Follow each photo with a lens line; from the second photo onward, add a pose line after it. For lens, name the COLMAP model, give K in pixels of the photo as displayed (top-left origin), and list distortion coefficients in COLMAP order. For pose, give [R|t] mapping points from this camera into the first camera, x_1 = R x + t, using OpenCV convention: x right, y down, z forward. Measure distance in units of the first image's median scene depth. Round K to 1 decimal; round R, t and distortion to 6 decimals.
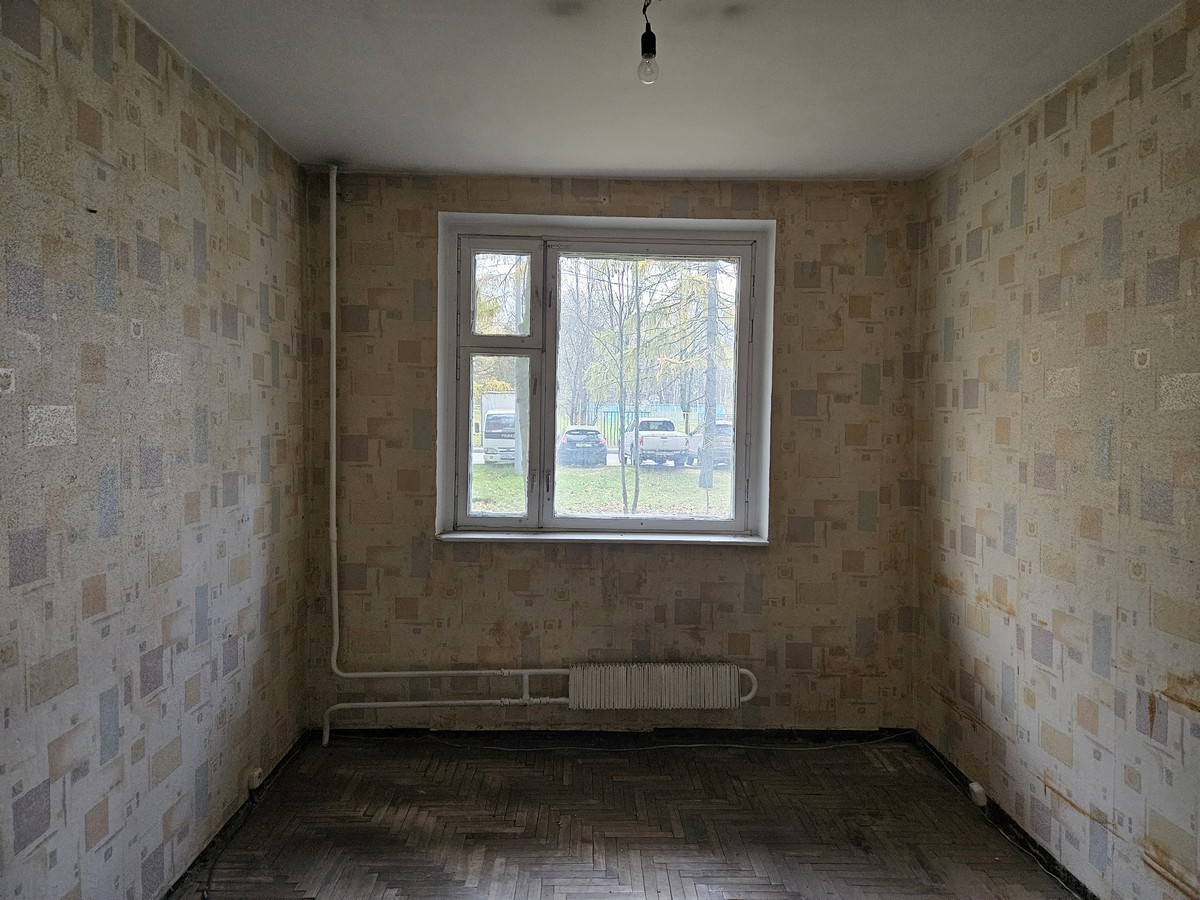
lens RADIAL K [[808.0, 0, 601.4], [0, 808.0, 449.4], [0, 0, 1]] dist [0.052731, -0.000609]
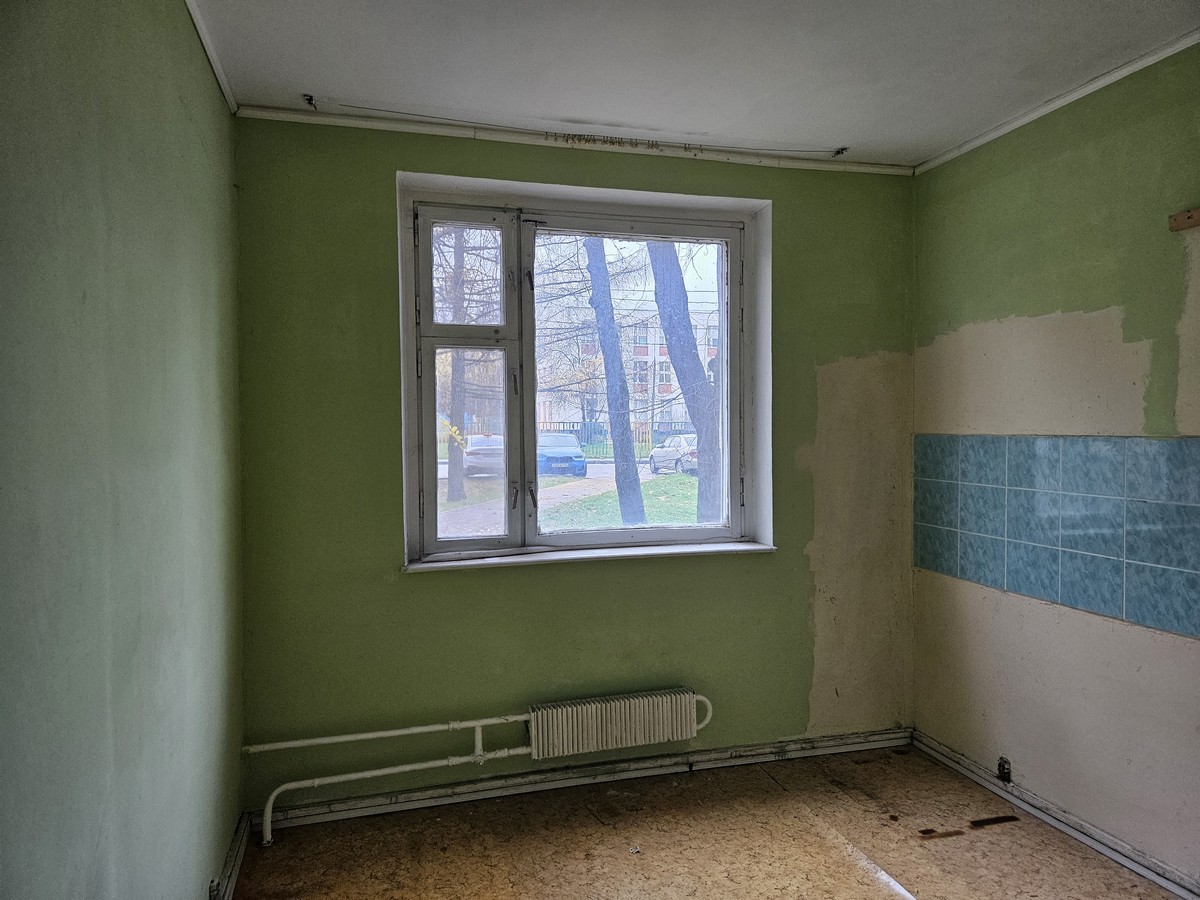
lens RADIAL K [[973.5, 0, 601.9], [0, 973.5, 449.3], [0, 0, 1]] dist [0.050479, -0.004987]
pose [[0.959624, -0.036594, 0.278895, -0.280373], [0.038369, 0.999263, -0.000907, -0.004377], [-0.278656, 0.011572, 0.960321, -0.016641]]
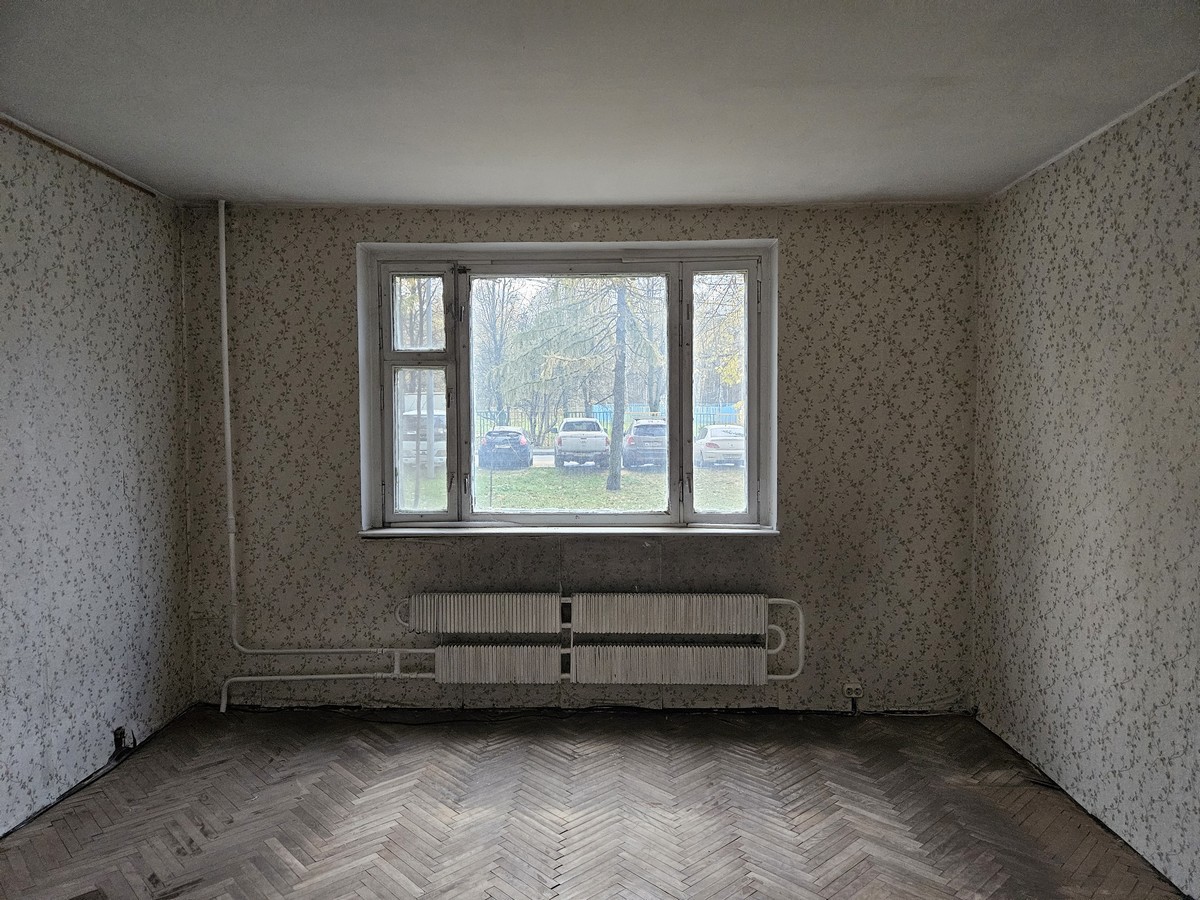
lens RADIAL K [[737.3, 0, 599.8], [0, 737.3, 451.0], [0, 0, 1]] dist [-0.057952, -0.000038]
pose [[0.997052, -0.025802, -0.072253, 0.191739], [0.025644, 0.999666, -0.003110, 0.006636], [0.072310, 0.001248, 0.997381, 0.009045]]
